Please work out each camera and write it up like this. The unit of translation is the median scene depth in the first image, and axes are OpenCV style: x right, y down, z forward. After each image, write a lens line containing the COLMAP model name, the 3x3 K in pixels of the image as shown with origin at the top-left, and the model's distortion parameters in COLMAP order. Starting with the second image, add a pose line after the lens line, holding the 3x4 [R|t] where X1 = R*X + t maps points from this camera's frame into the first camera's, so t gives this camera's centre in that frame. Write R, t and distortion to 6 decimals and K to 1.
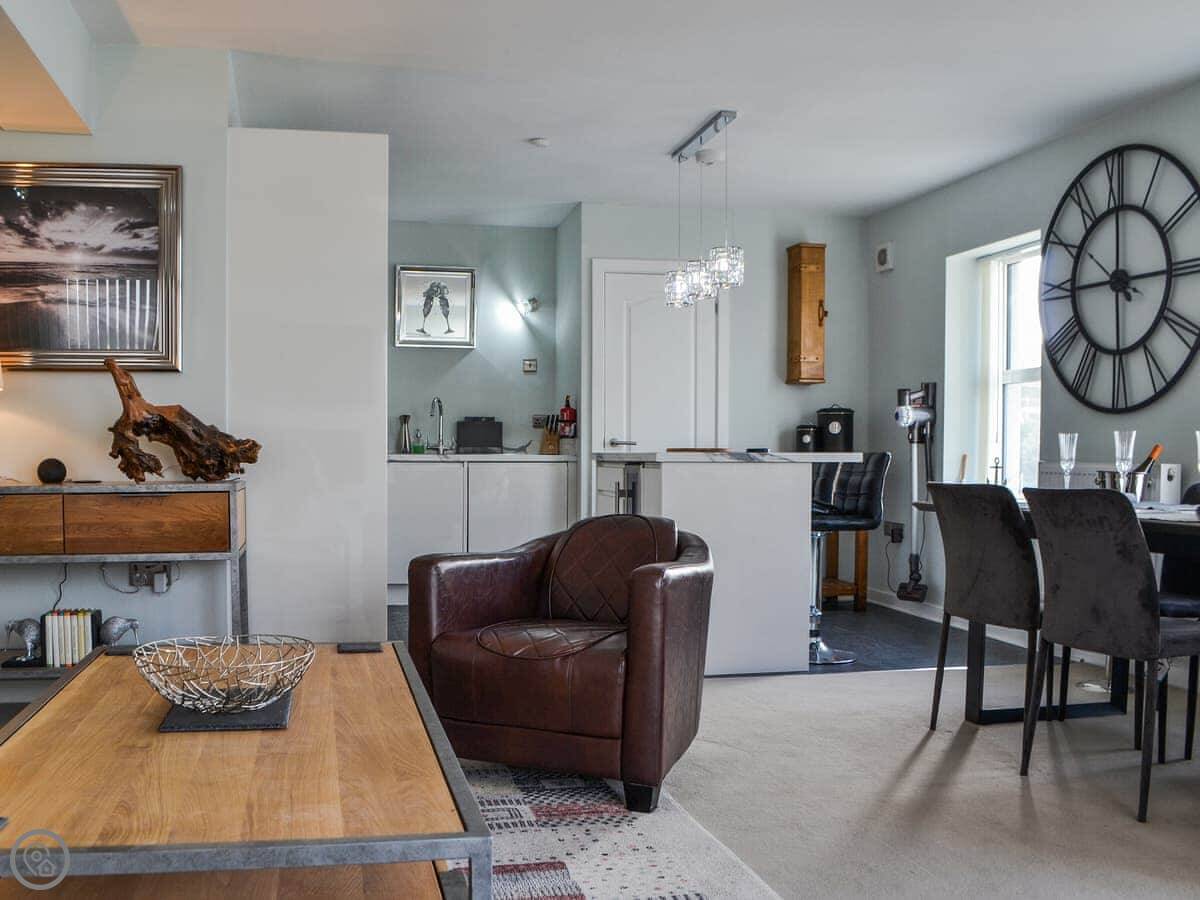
lens RADIAL K [[1126.3, 0, 609.1], [0, 1126.3, 460.5], [0, 0, 1]] dist [0.023209, 0.000000]
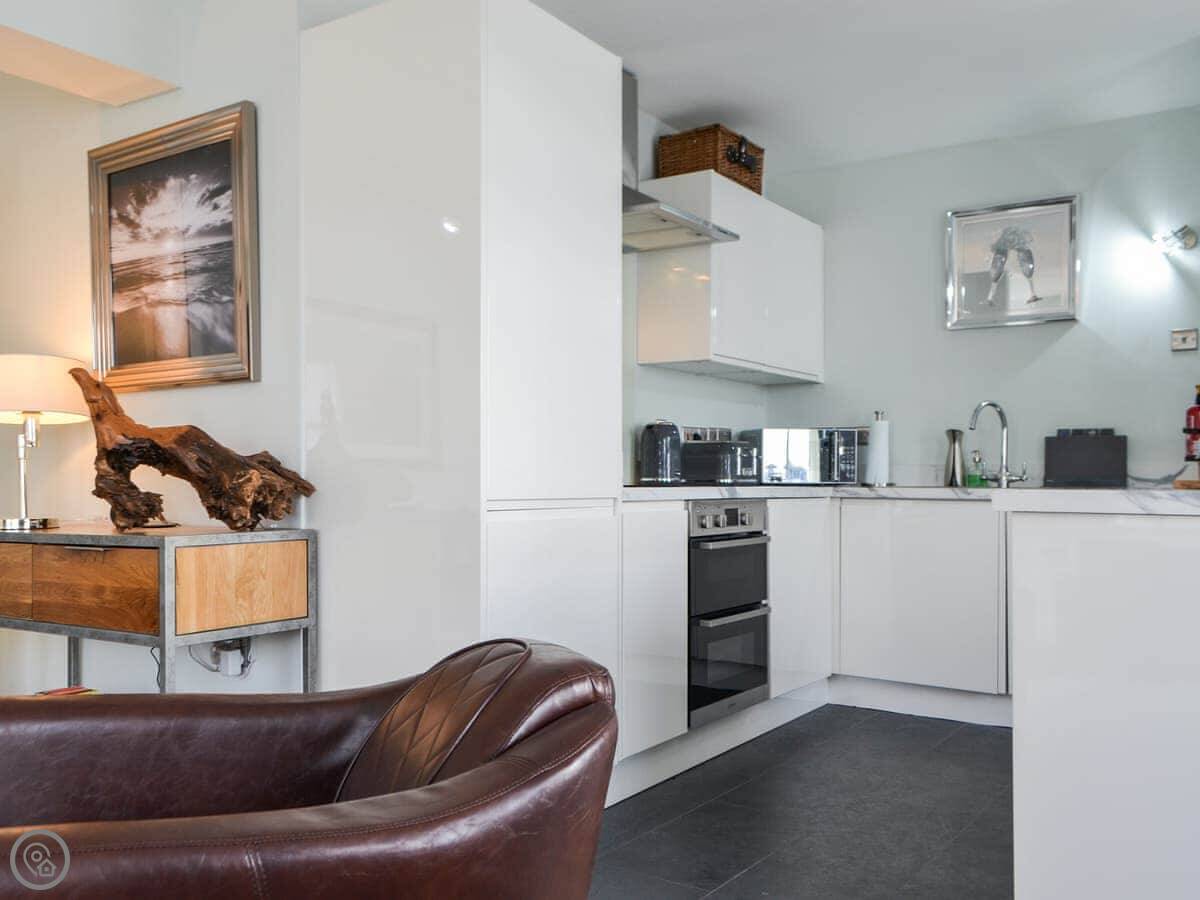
lens RADIAL K [[1126.3, 0, 626.0], [0, 1126.3, 466.8], [0, 0, 1]] dist [0.023209, 0.000000]
pose [[0.666669, -0.012037, -0.745256, 0.317171], [-0.002278, 0.999832, -0.018186, -0.008514], [0.745350, 0.013822, 0.666530, 0.661423]]
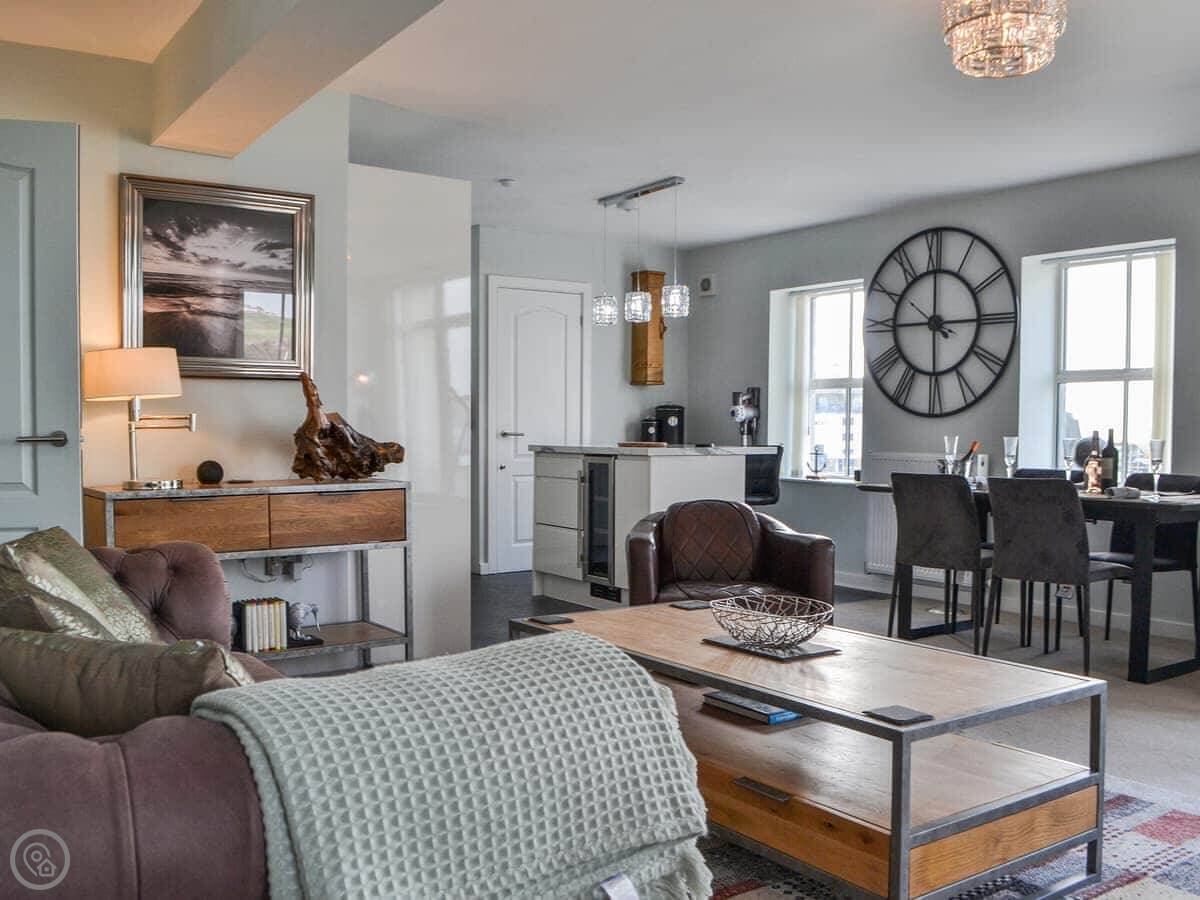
lens RADIAL K [[1126.3, 0, 600.6], [0, 1126.3, 455.1], [0, 0, 1]] dist [0.023209, 0.000000]
pose [[0.912247, -0.008501, 0.409552, -0.539898], [-0.000135, 0.999778, 0.021054, -0.027086], [-0.409641, -0.019261, 0.912044, -0.114936]]
